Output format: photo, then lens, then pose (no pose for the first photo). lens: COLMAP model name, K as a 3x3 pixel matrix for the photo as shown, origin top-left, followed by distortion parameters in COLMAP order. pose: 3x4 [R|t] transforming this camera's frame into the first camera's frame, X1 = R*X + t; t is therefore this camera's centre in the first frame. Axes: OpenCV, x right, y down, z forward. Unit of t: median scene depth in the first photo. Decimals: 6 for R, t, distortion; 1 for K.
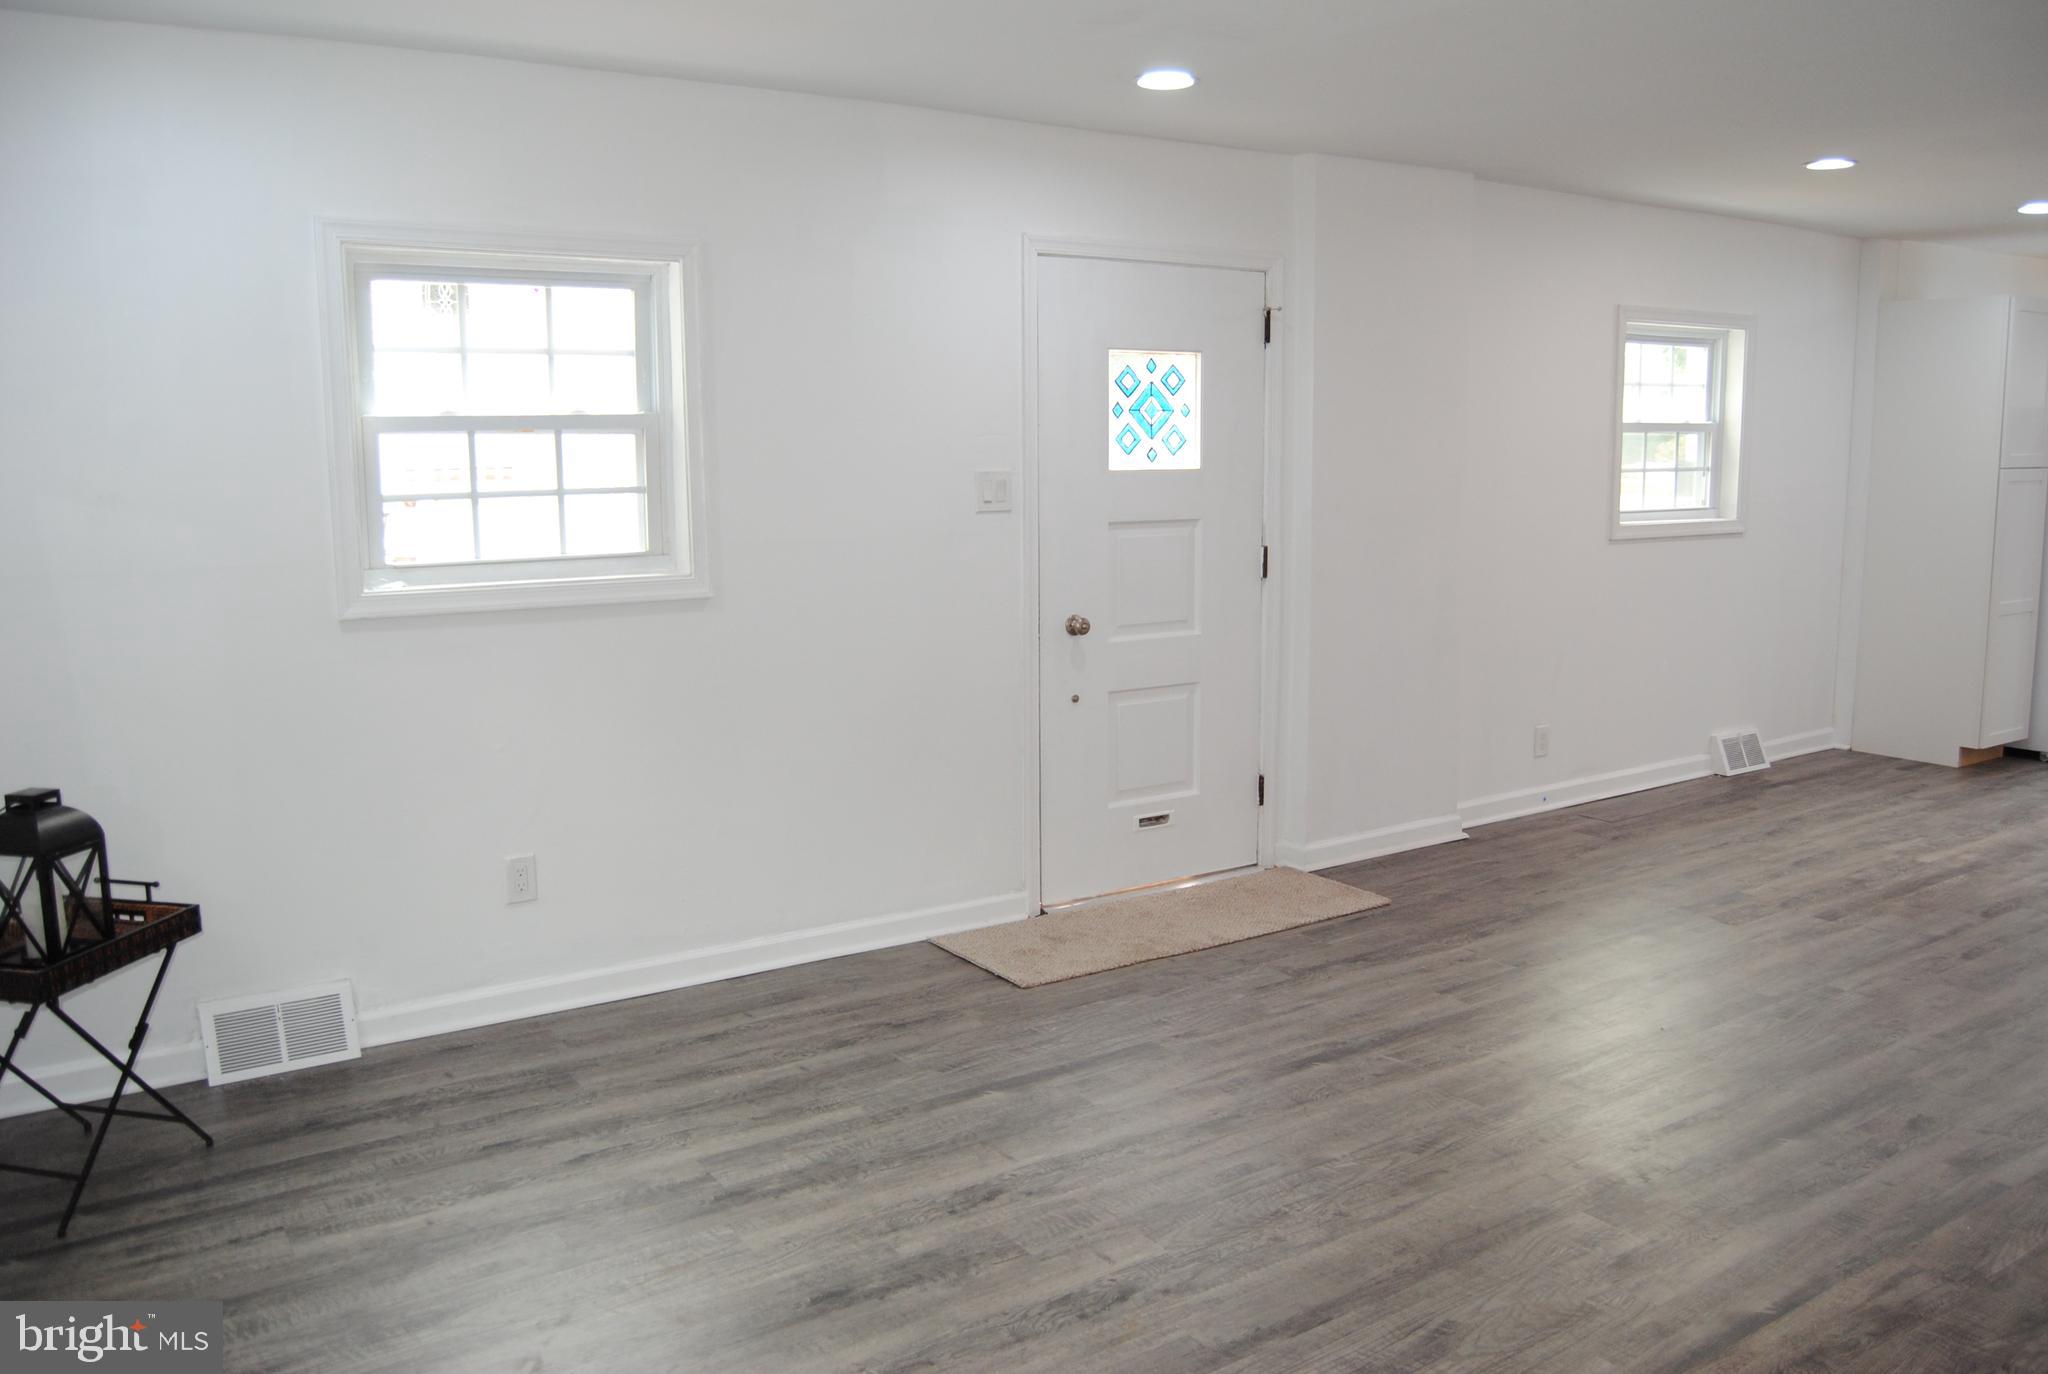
lens RADIAL K [[1628.0, 0, 1032.9], [0, 1628.0, 660.8], [0, 0, 1]] dist [-0.088775, 0.033901]
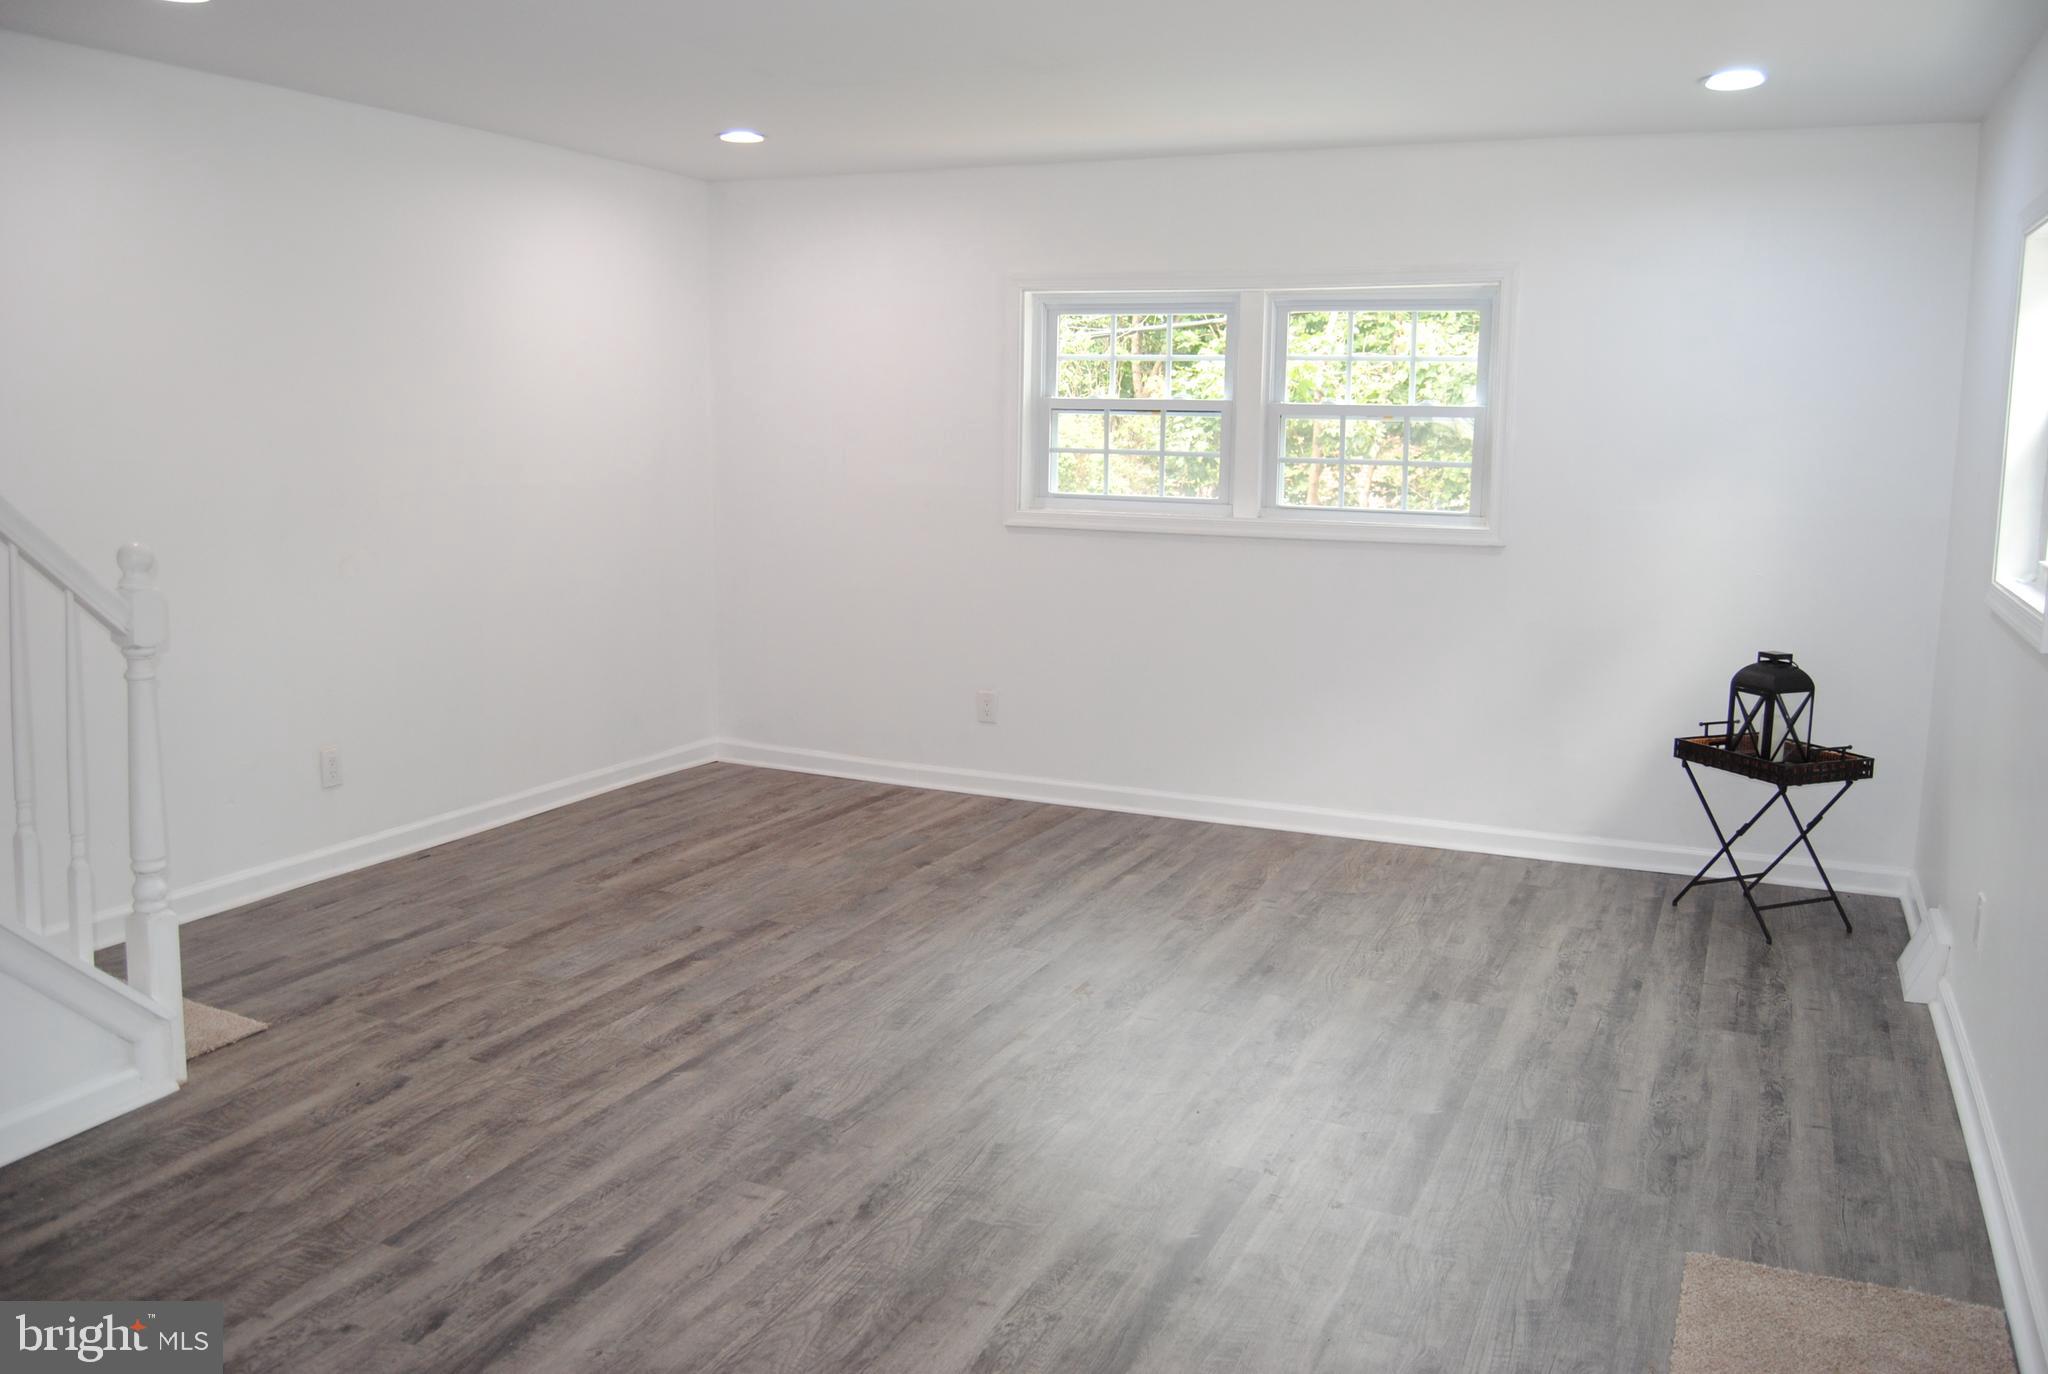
lens RADIAL K [[1628.0, 0, 1032.9], [0, 1628.0, 660.8], [0, 0, 1]] dist [-0.088775, 0.033901]
pose [[-0.858486, 0.068919, -0.508184, 0.564381], [-0.080644, 0.960459, 0.266488, -0.193165], [0.506456, 0.269758, -0.818983, 1.399480]]
